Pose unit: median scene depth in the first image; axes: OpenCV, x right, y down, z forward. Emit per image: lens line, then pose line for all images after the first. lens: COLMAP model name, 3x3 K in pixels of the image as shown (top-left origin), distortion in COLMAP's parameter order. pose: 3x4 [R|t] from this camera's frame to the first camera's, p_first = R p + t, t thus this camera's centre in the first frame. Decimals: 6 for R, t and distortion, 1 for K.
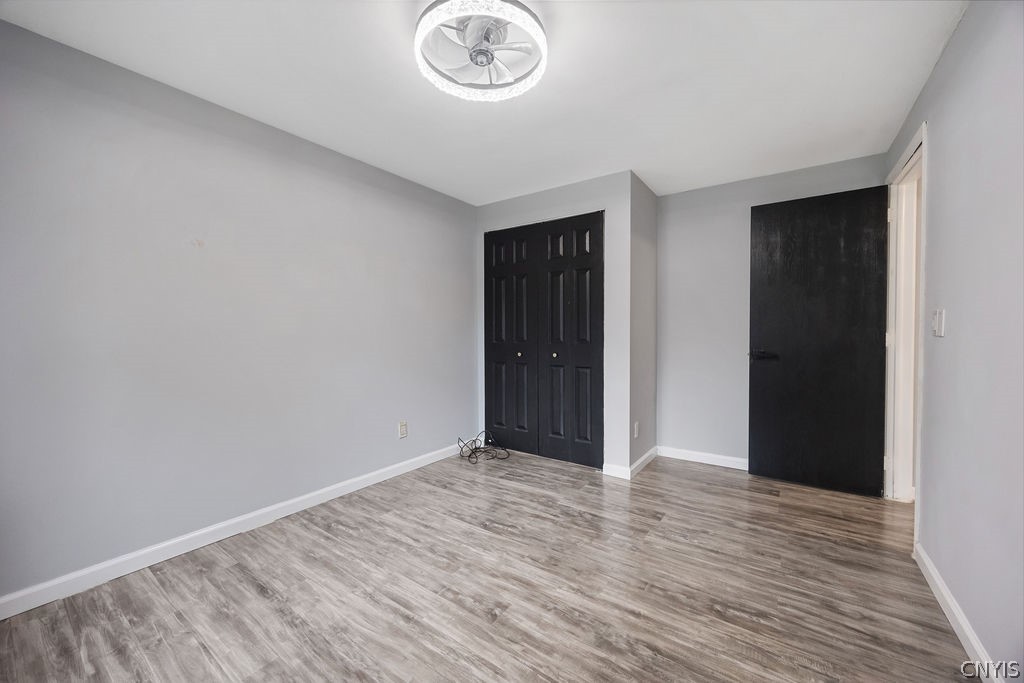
lens RADIAL K [[392.9, 0, 512.0], [0, 392.9, 341.5], [0, 0, 1]] dist [-0.001891, -0.000065]
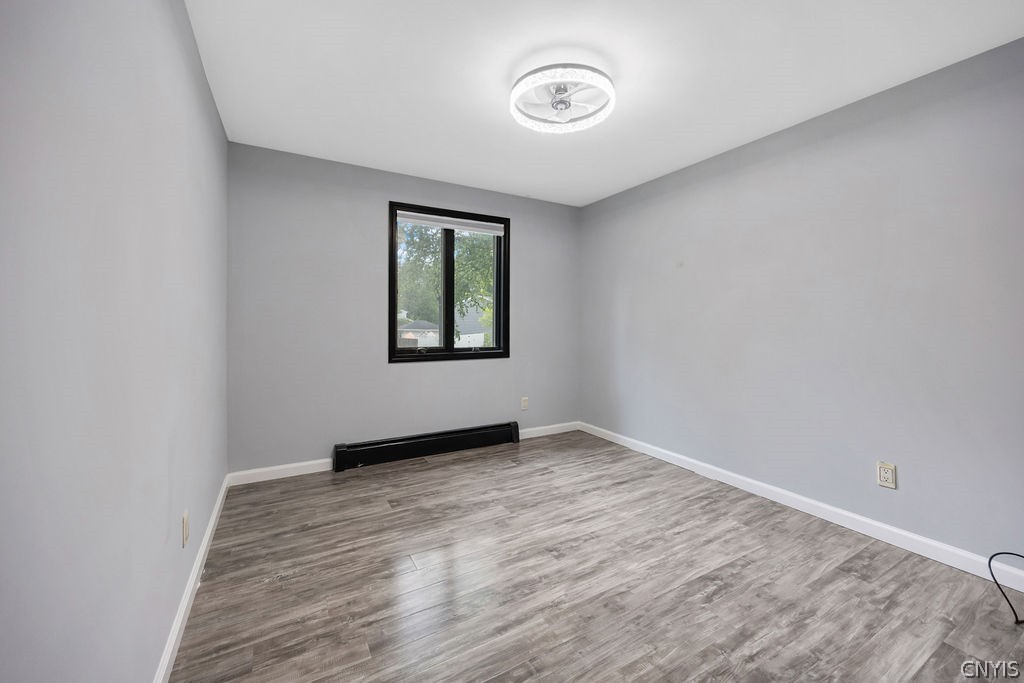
lens RADIAL K [[392.9, 0, 512.0], [0, 392.9, 341.5], [0, 0, 1]] dist [-0.001891, -0.000065]
pose [[-0.414242, 0.046184, -0.908994, 0.857910], [-0.024364, 0.997791, 0.061799, -0.033853], [0.909841, 0.047746, -0.412202, 1.055046]]
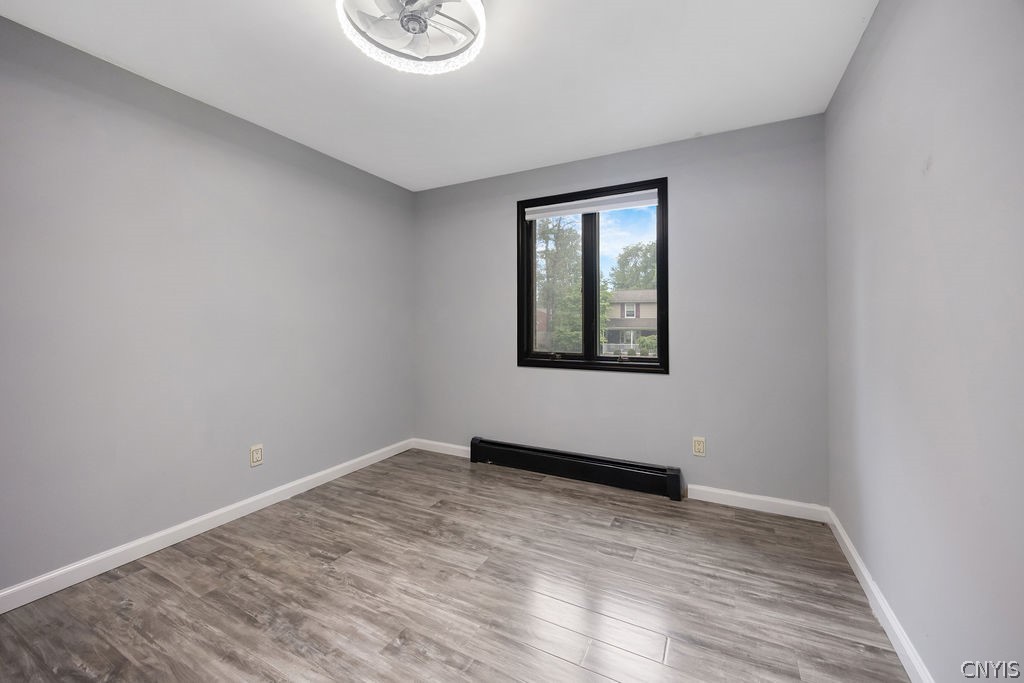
lens RADIAL K [[390.9, 0, 521.0], [0, 390.9, 332.2], [0, 0, 1]] dist [-0.003324, 0.000050]
pose [[-0.985278, 0.005947, -0.170859, -0.128341], [-0.001262, 0.999115, 0.042054, -0.035563], [0.170958, 0.041651, -0.984398, 1.466929]]
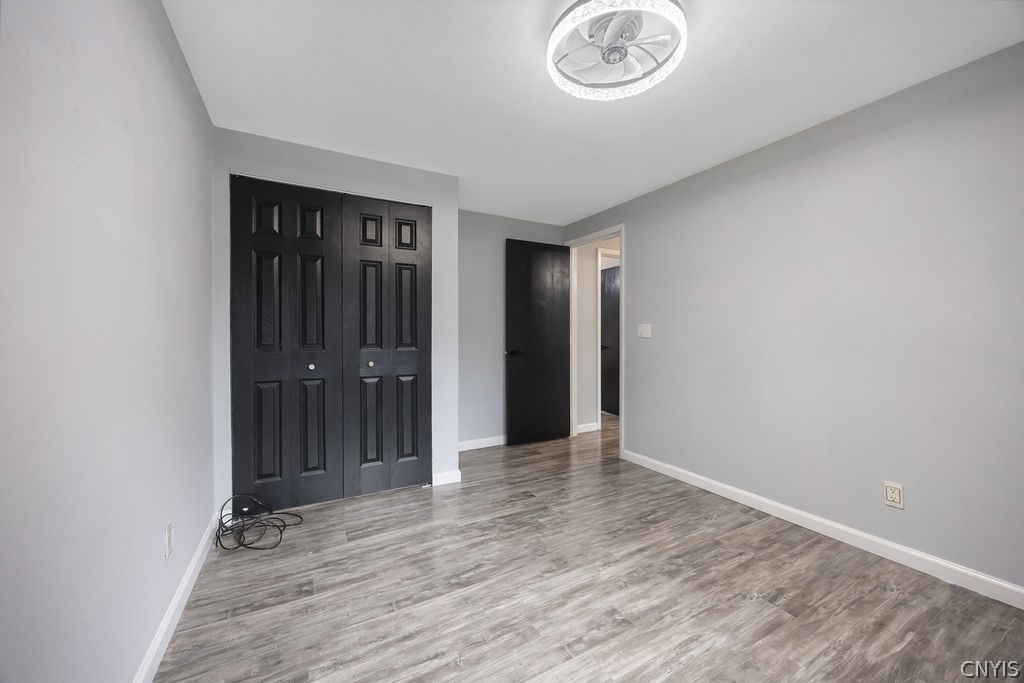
lens RADIAL K [[397.1, 0, 512.0], [0, 397.1, 341.5], [0, 0, 1]] dist [-0.000434, 0.000178]
pose [[0.421426, -0.012969, 0.906770, -0.820539], [0.021326, 0.999763, 0.004387, -0.015301], [-0.906612, 0.017489, 0.421602, 0.631266]]
